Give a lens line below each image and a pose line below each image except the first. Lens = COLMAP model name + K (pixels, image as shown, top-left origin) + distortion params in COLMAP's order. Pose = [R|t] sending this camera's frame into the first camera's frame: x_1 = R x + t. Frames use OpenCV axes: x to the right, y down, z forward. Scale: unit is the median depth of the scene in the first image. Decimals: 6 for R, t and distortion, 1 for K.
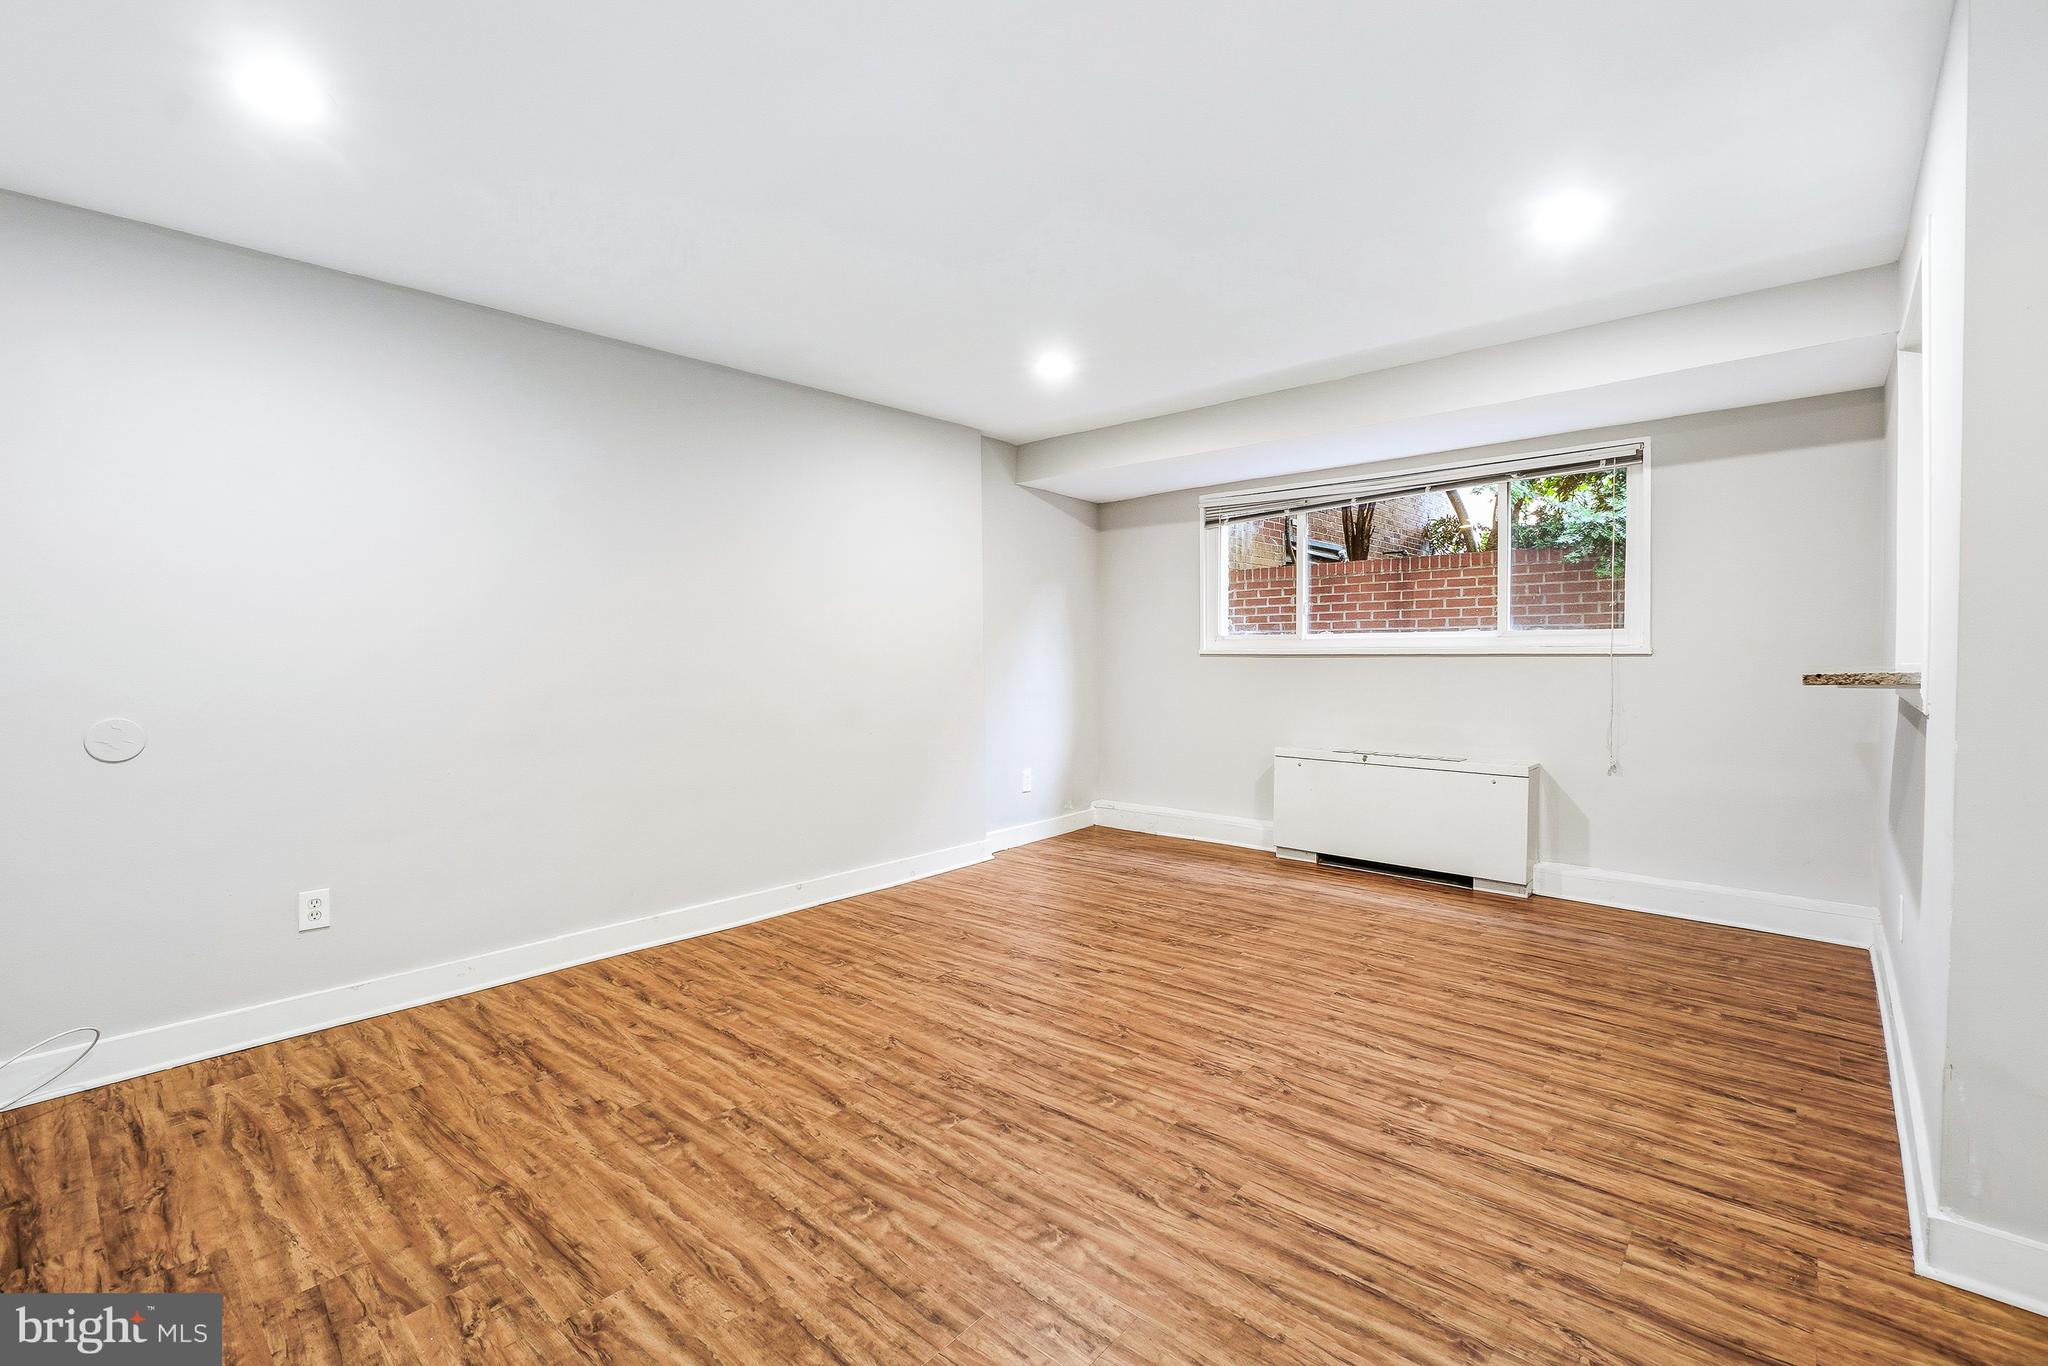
lens RADIAL K [[890.2, 0, 1019.1], [0, 890.2, 678.1], [0, 0, 1]] dist [-0.003288, -0.000965]
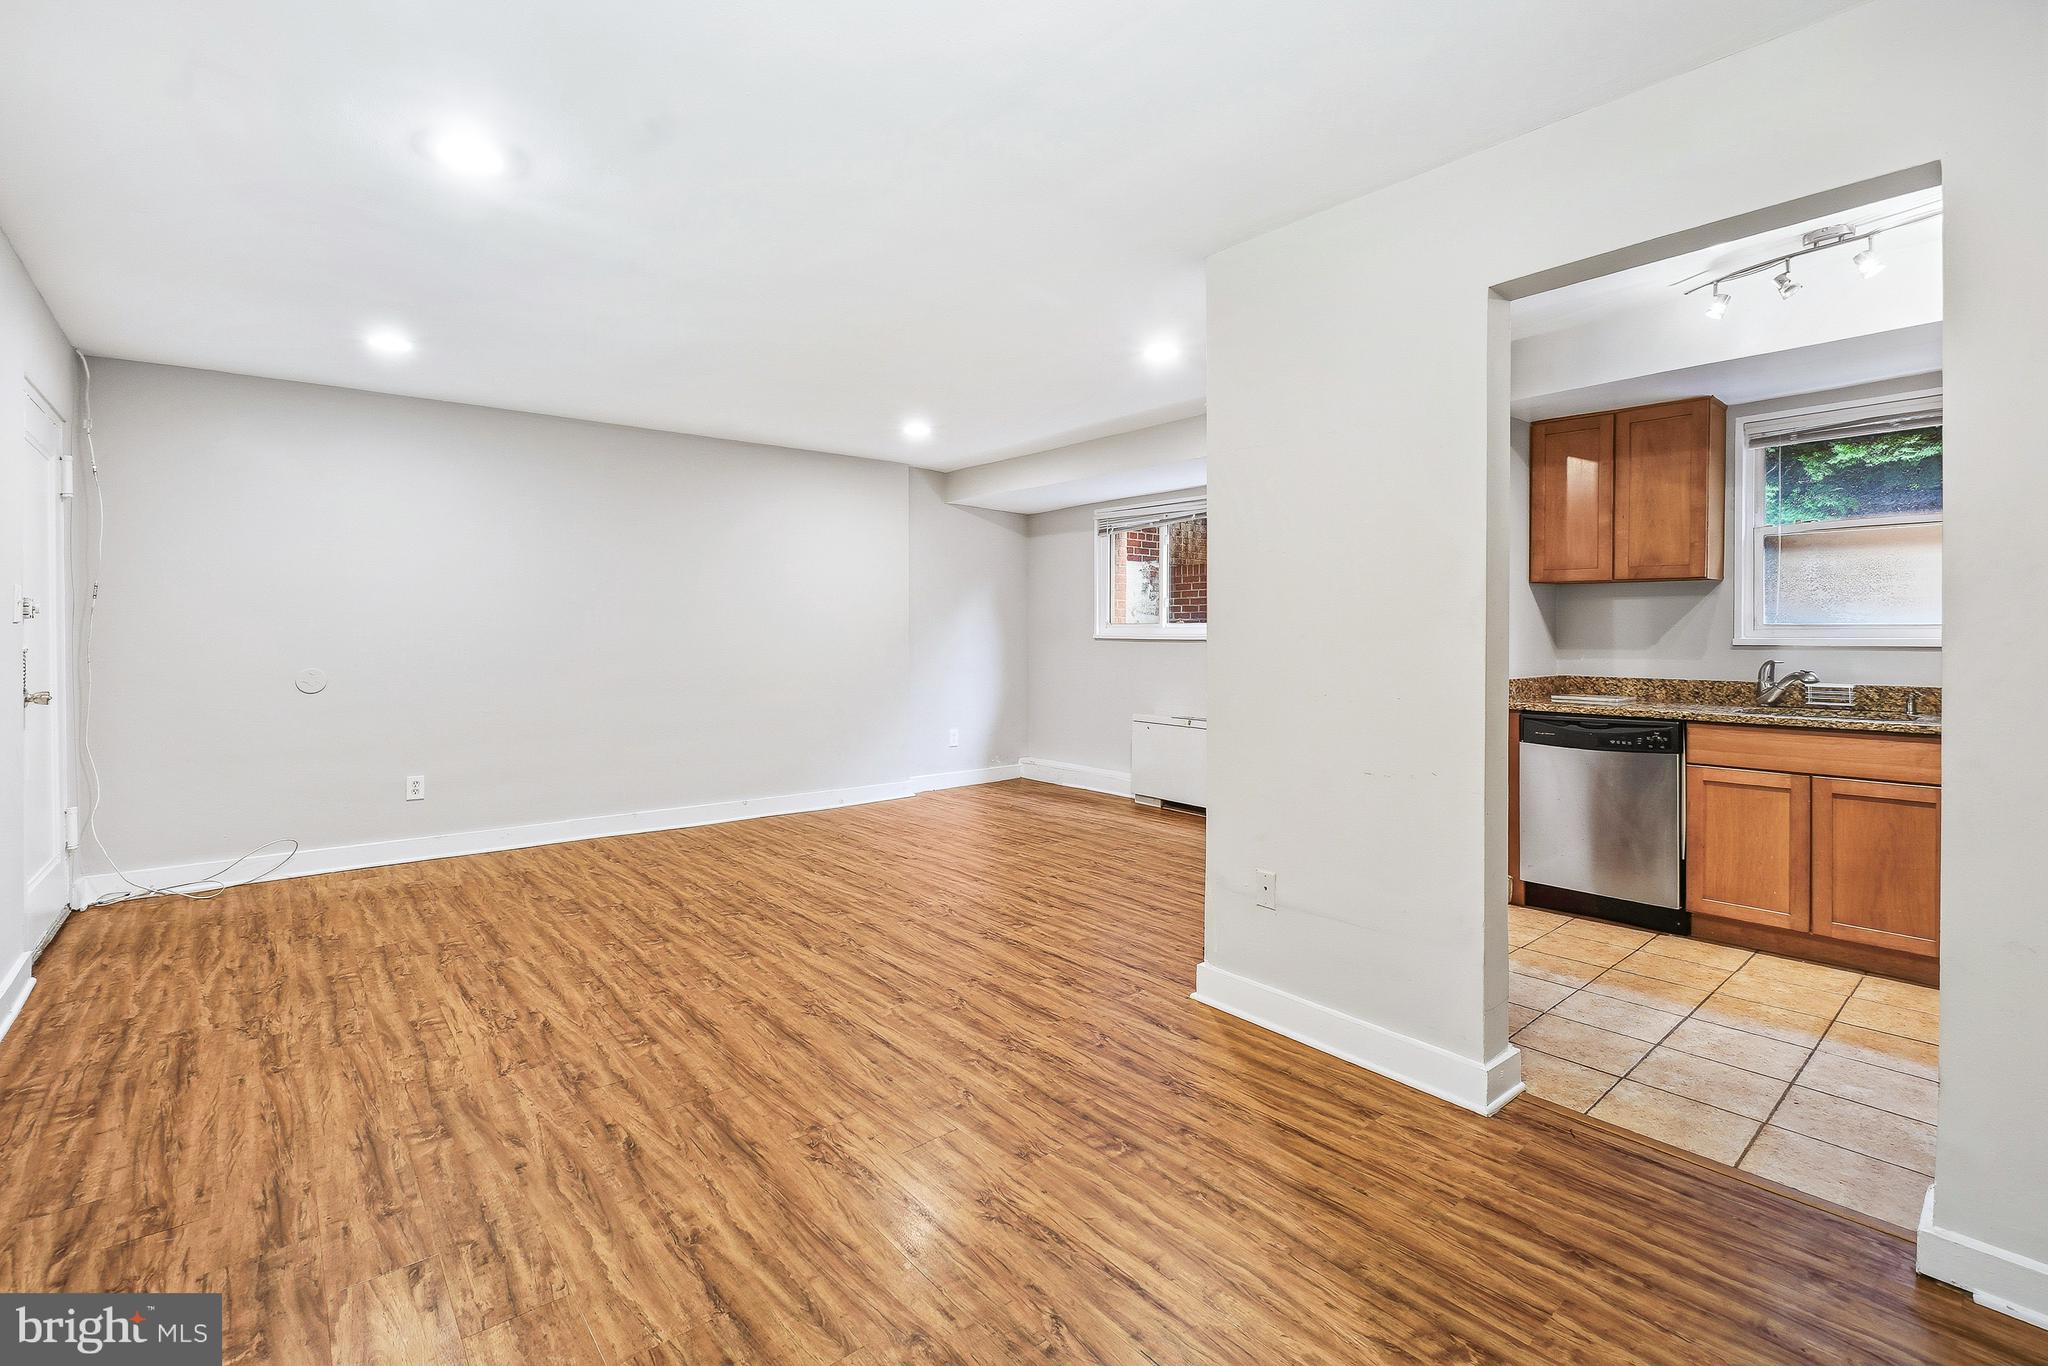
lens RADIAL K [[908.9, 0, 1010.8], [0, 908.9, 634.7], [0, 0, 1]] dist [-0.002004, -0.000253]
pose [[0.987412, 0.007363, -0.157996, 0.561638], [-0.011859, 0.999551, -0.027533, 0.008035], [0.157722, 0.029060, 0.987056, -0.500129]]
